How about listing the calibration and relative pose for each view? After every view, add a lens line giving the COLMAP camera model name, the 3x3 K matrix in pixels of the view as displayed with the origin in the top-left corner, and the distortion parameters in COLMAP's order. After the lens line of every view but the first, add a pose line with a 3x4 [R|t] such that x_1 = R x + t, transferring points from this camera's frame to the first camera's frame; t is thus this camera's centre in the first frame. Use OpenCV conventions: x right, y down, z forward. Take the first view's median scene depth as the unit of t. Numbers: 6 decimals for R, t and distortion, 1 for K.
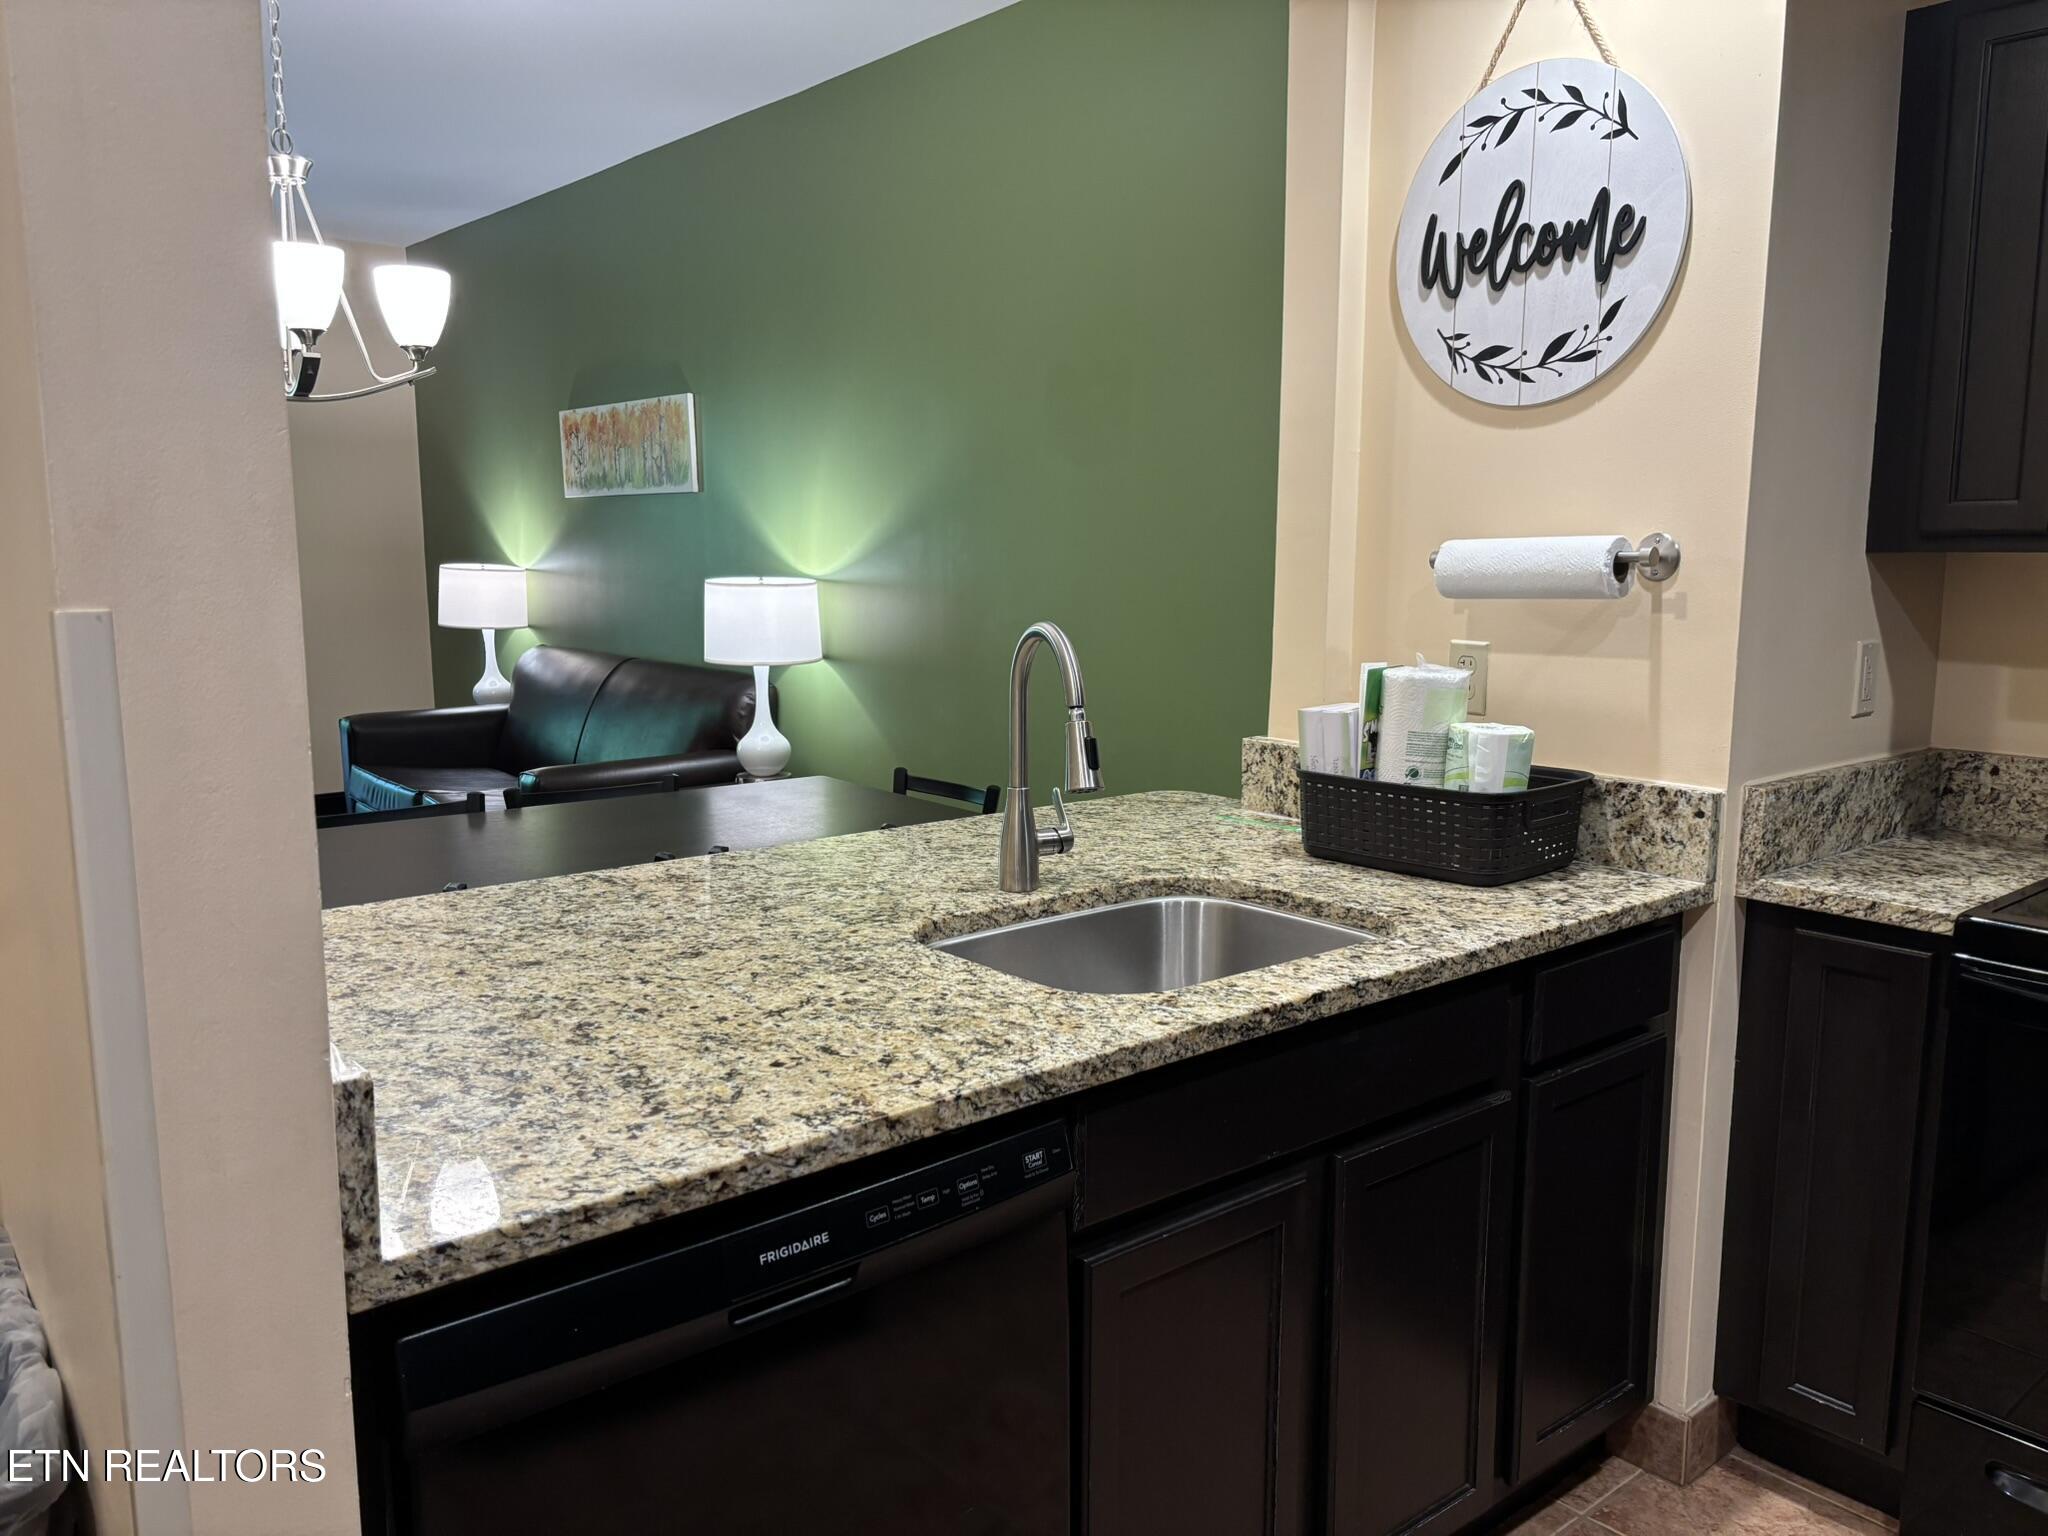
lens RADIAL K [[1567.5, 0, 1042.7], [0, 1567.5, 771.1], [0, 0, 1]] dist [0.007796, 0.002652]
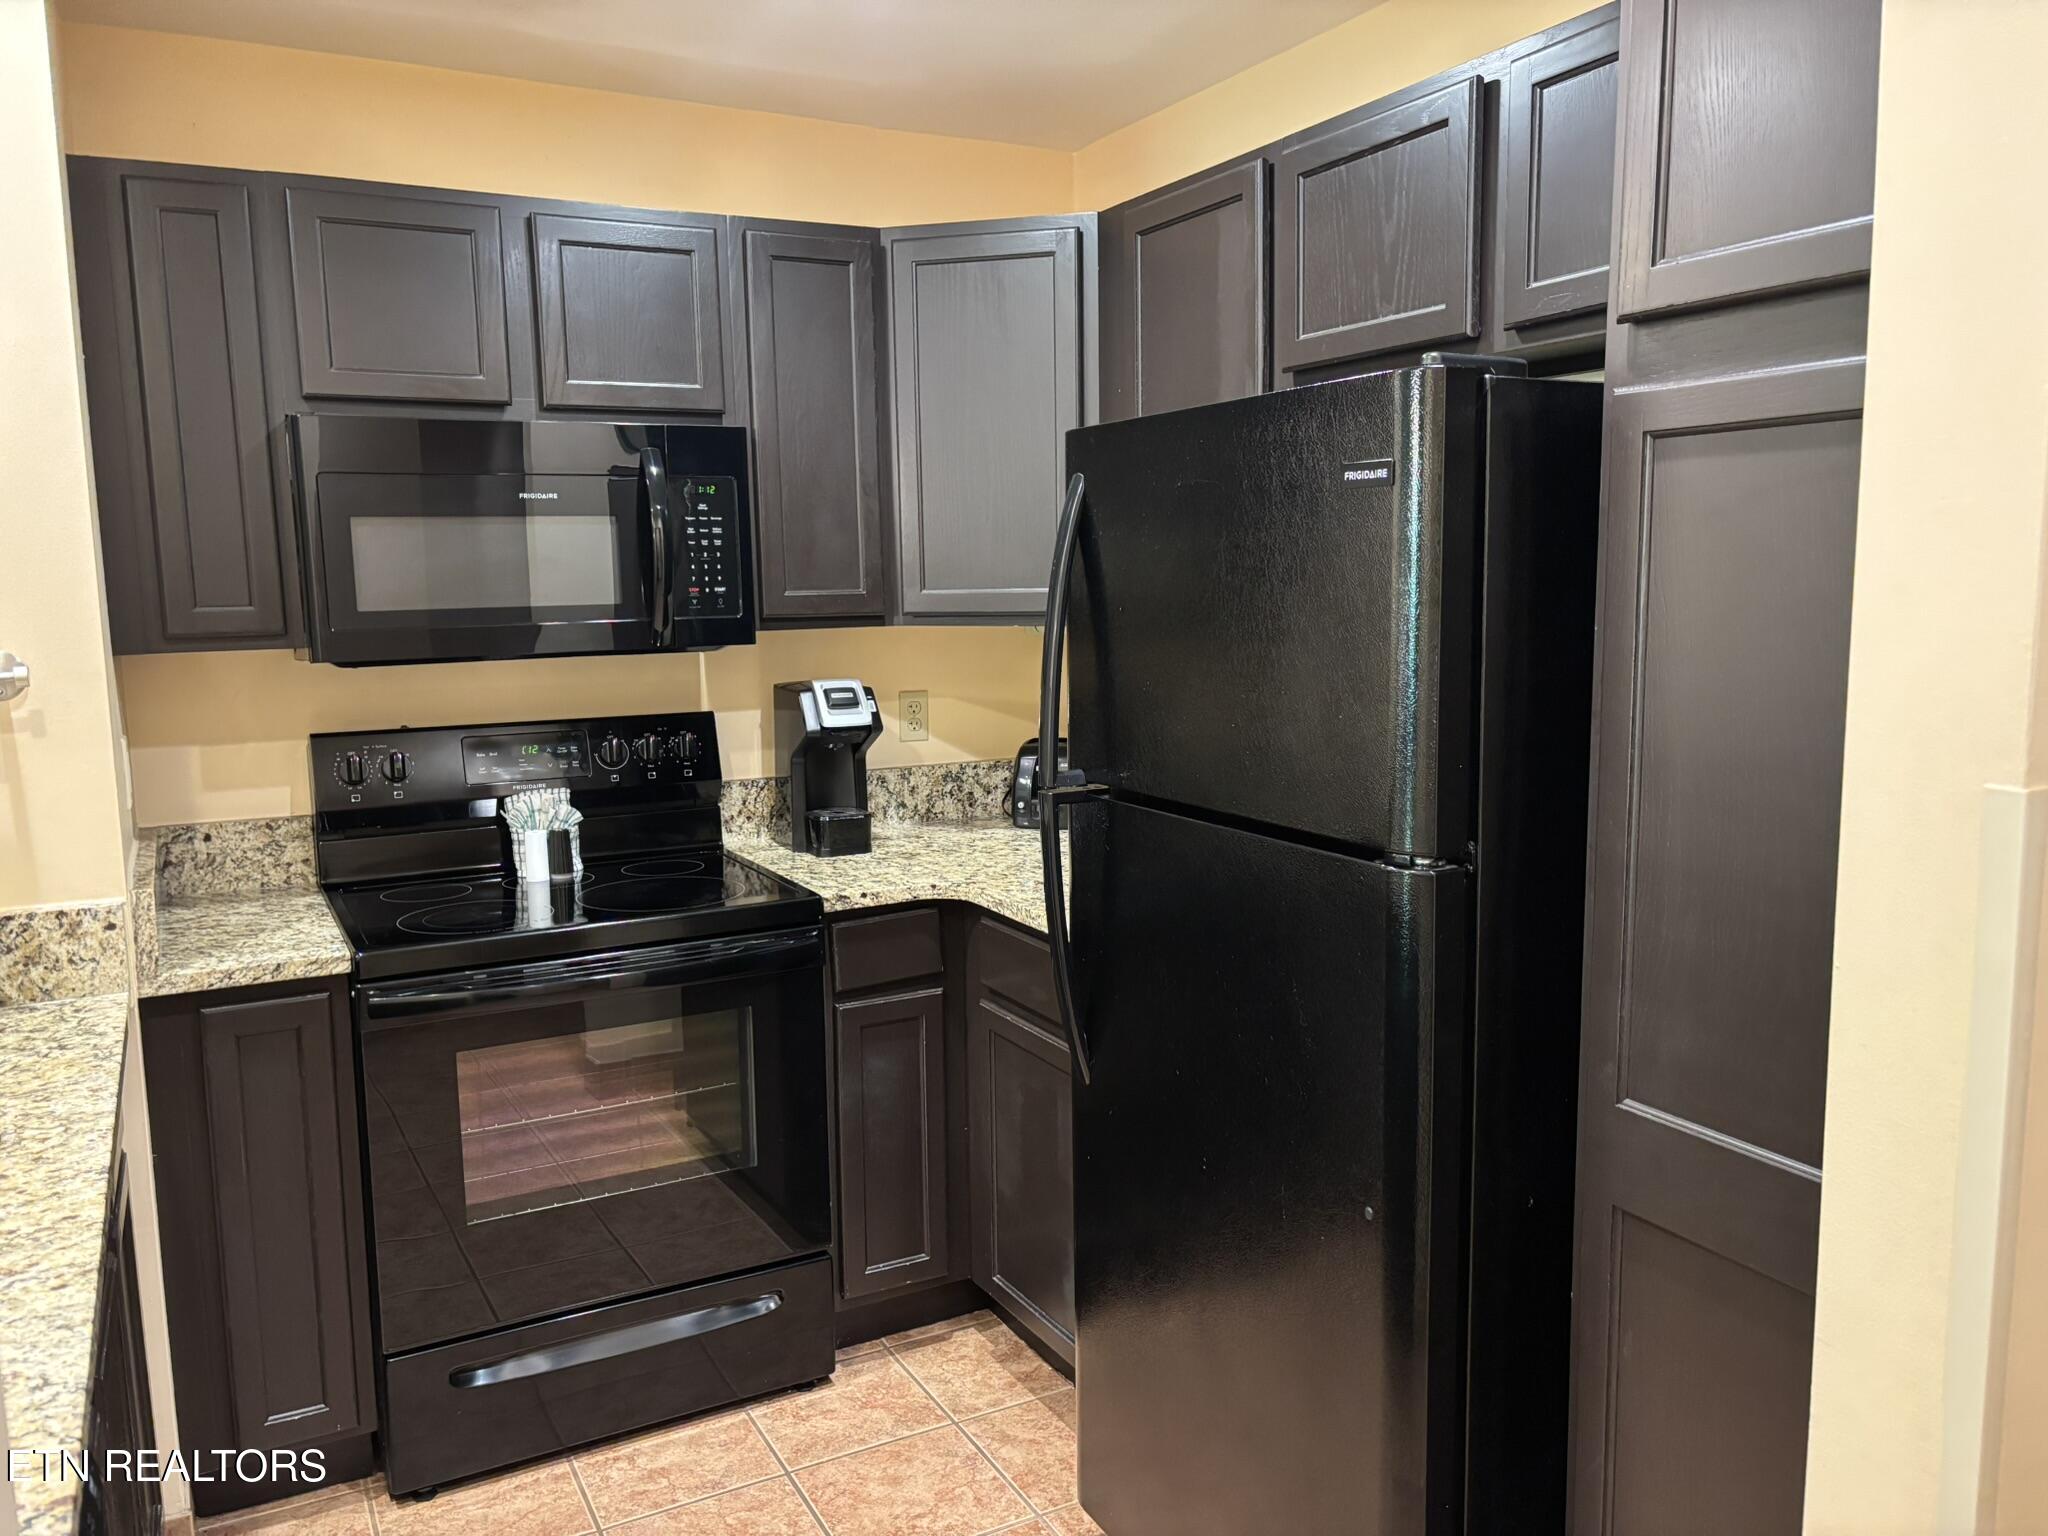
lens RADIAL K [[1567.5, 0, 1016.3], [0, 1567.5, 771.1], [0, 0, 1]] dist [0.007796, 0.002652]
pose [[0.201392, -0.132587, 0.970496, -0.416535], [0.158914, 0.982093, 0.101194, -0.078051], [-0.966534, 0.133846, 0.218856, 0.204448]]
